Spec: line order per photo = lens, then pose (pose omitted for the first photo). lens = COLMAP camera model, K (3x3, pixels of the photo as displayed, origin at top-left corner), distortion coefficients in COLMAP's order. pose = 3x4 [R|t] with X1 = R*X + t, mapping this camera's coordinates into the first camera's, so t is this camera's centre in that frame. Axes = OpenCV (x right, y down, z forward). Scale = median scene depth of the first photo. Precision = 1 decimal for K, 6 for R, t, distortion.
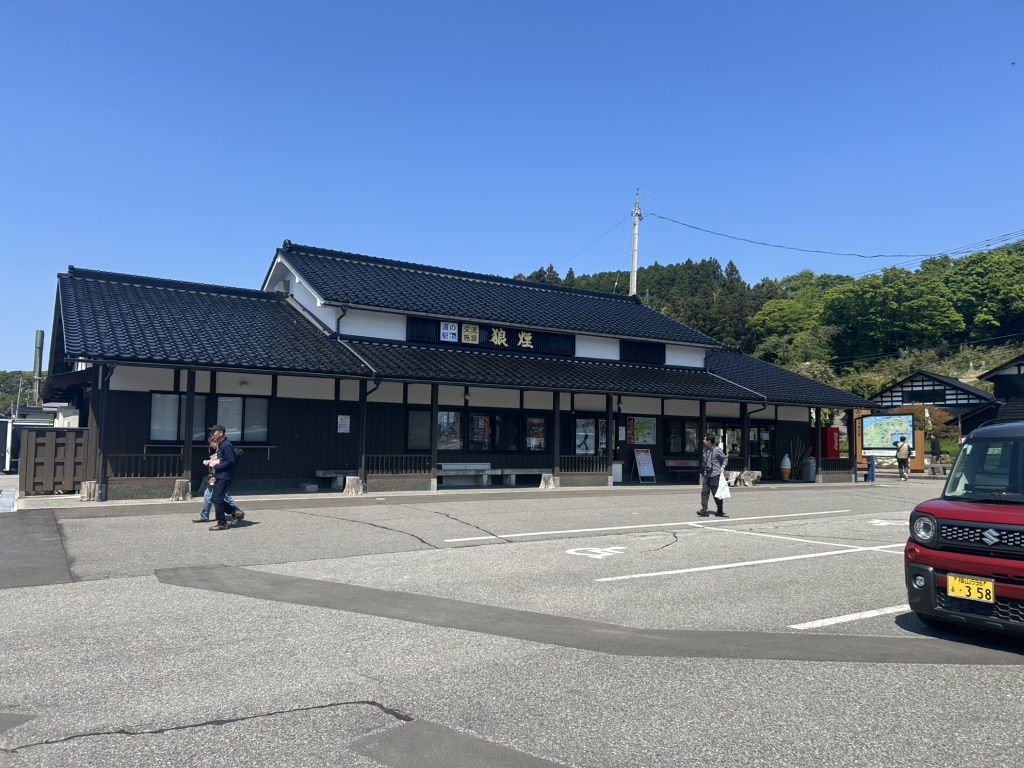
lens RADIAL K [[775.1, 0, 521.6], [0, 775.1, 404.5], [0, 0, 1]] dist [0.039311, -0.008176]
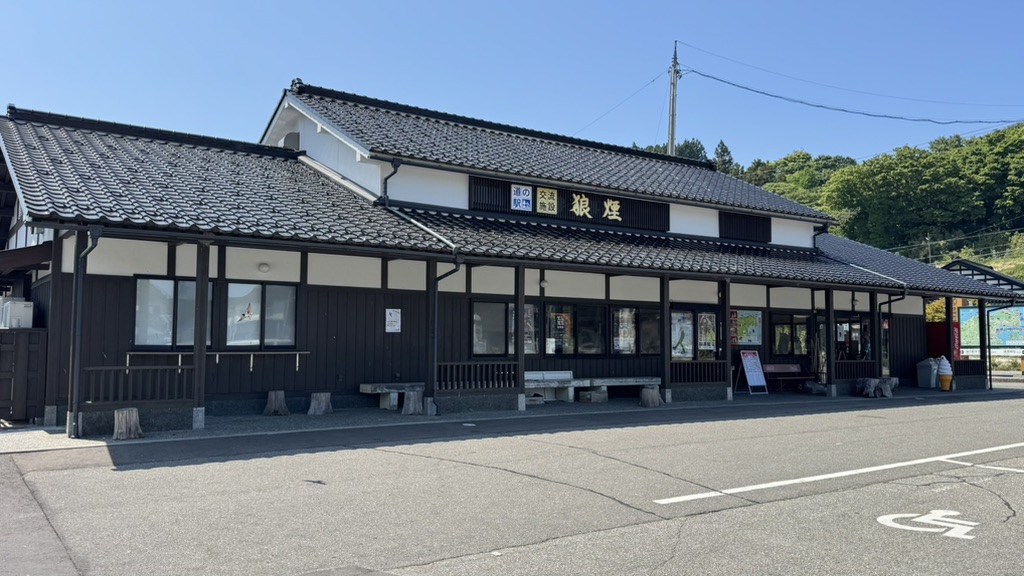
lens RADIAL K [[844.3, 0, 513.7], [0, 844.3, 292.3], [0, 0, 1]] dist [0.083594, -0.105846]
pose [[0.998825, -0.007055, 0.047953, -0.135987], [0.007607, 0.999907, -0.011328, 0.007207], [-0.047869, 0.011680, 0.998785, 0.172459]]
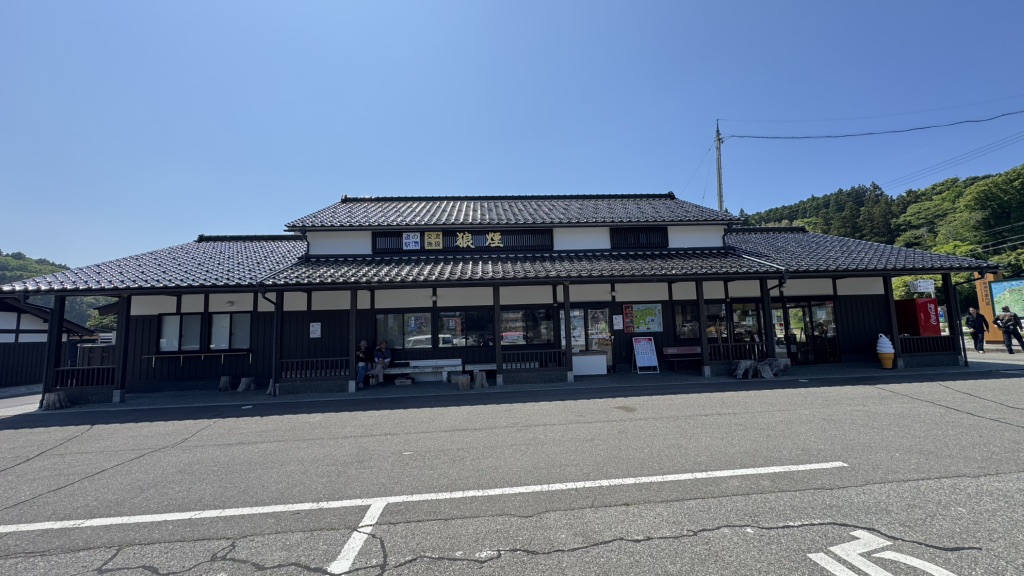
lens RADIAL K [[412.0, 0, 515.8], [0, 412.0, 284.8], [0, 0, 1]] dist [-0.008580, 0.001523]
pose [[0.873841, -0.100270, -0.475761, 0.297838], [0.071908, 0.994396, -0.077500, 0.023829], [0.480866, 0.033512, 0.876154, 0.536142]]
